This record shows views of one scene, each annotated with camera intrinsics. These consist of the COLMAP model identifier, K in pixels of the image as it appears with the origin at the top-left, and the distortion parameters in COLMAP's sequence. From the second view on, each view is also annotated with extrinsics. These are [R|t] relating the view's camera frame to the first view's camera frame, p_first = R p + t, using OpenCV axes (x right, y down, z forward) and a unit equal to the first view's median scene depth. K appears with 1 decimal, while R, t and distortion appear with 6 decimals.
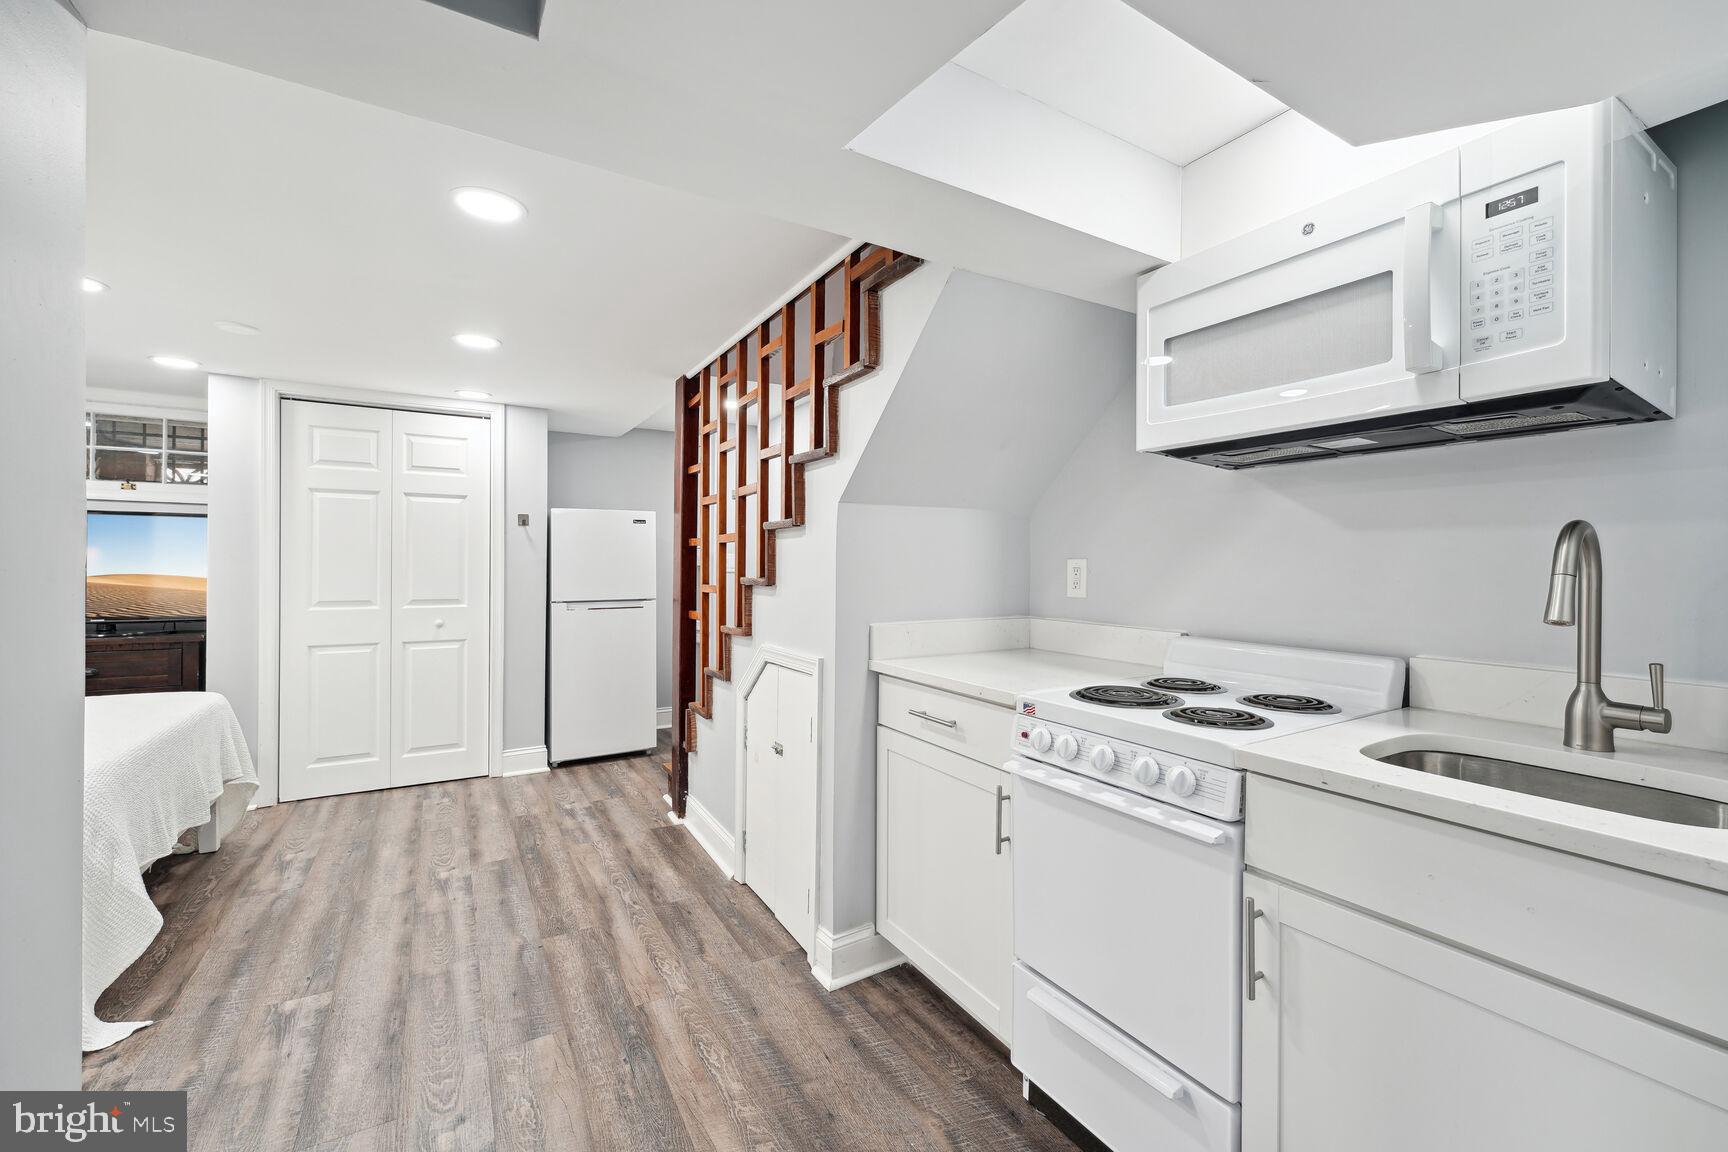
lens RADIAL K [[690.6, 0, 866.4], [0, 690.6, 562.7], [0, 0, 1]] dist [-0.001056, -0.000030]
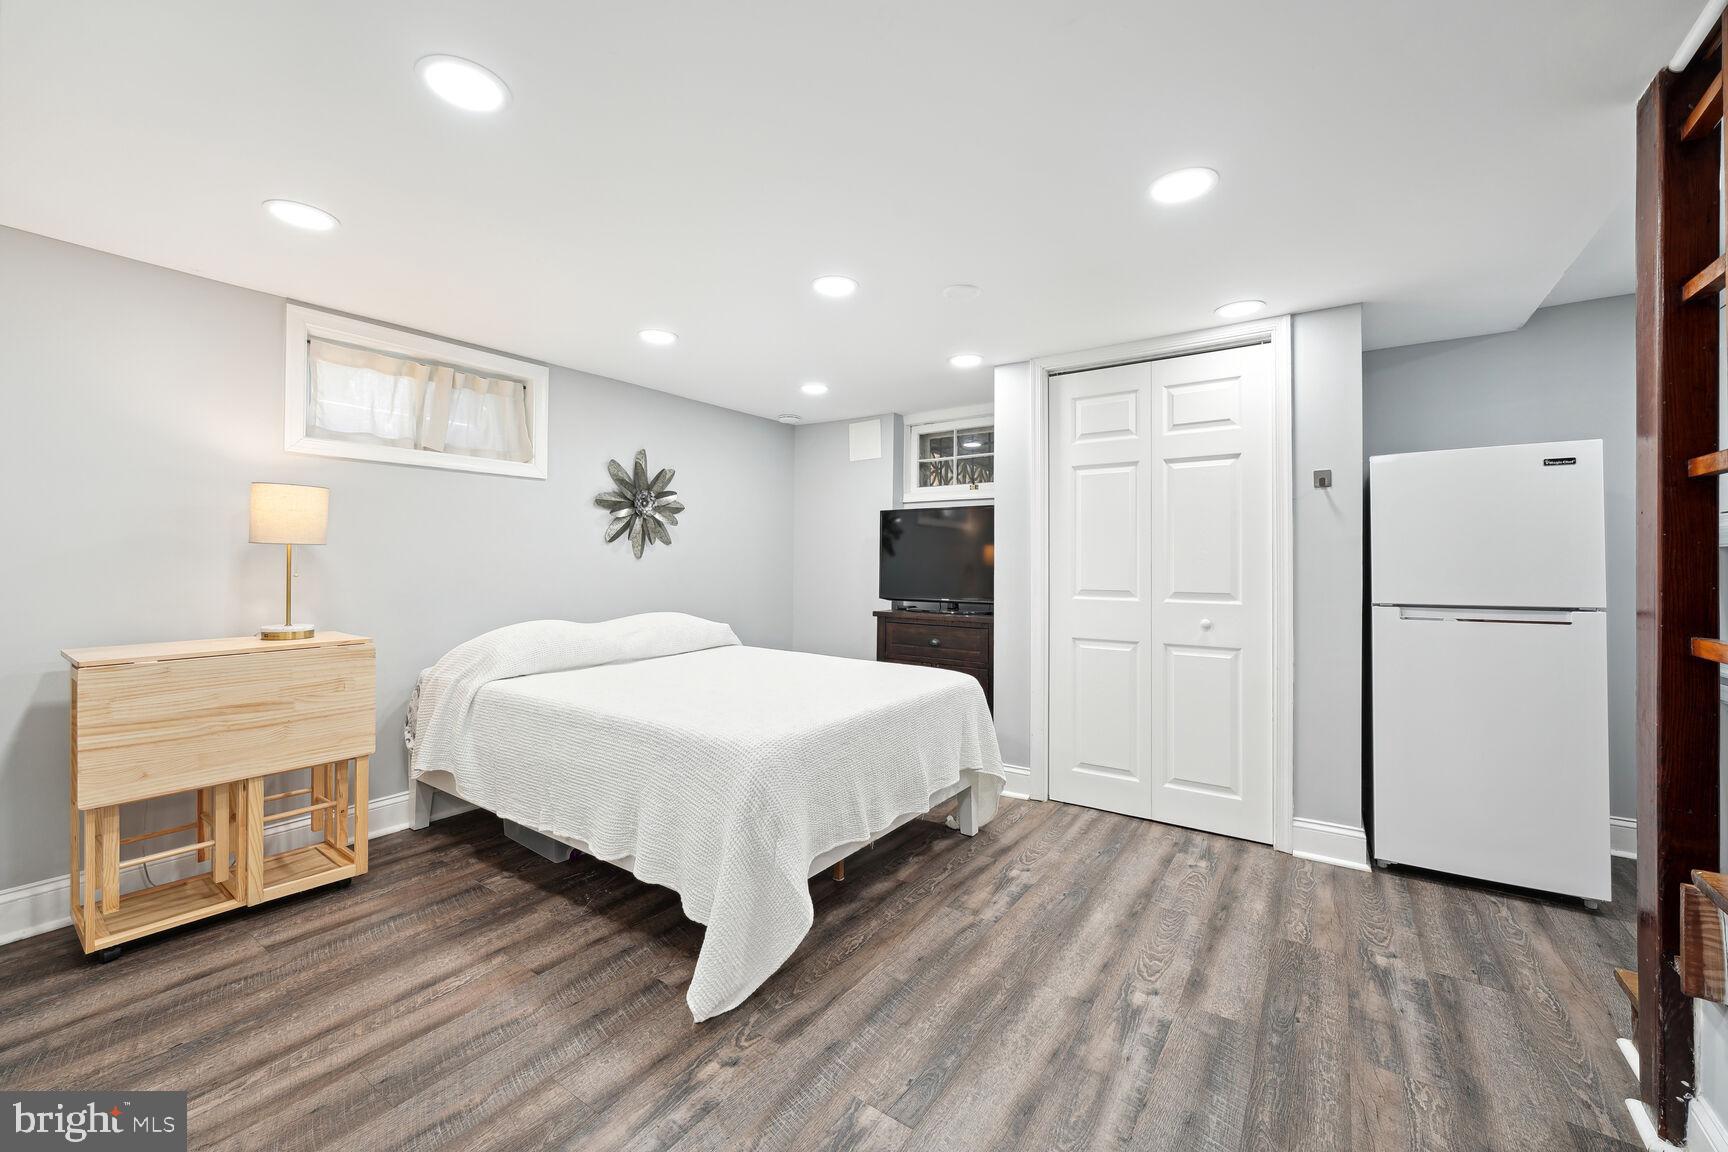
lens RADIAL K [[690.6, 0, 863.8], [0, 690.6, 556.7], [0, 0, 1]] dist [-0.001056, -0.000030]
pose [[0.409950, -0.014851, -0.911987, -0.101249], [0.000931, 0.999874, -0.015864, 0.034011], [0.912107, 0.005655, 0.409912, 0.459488]]
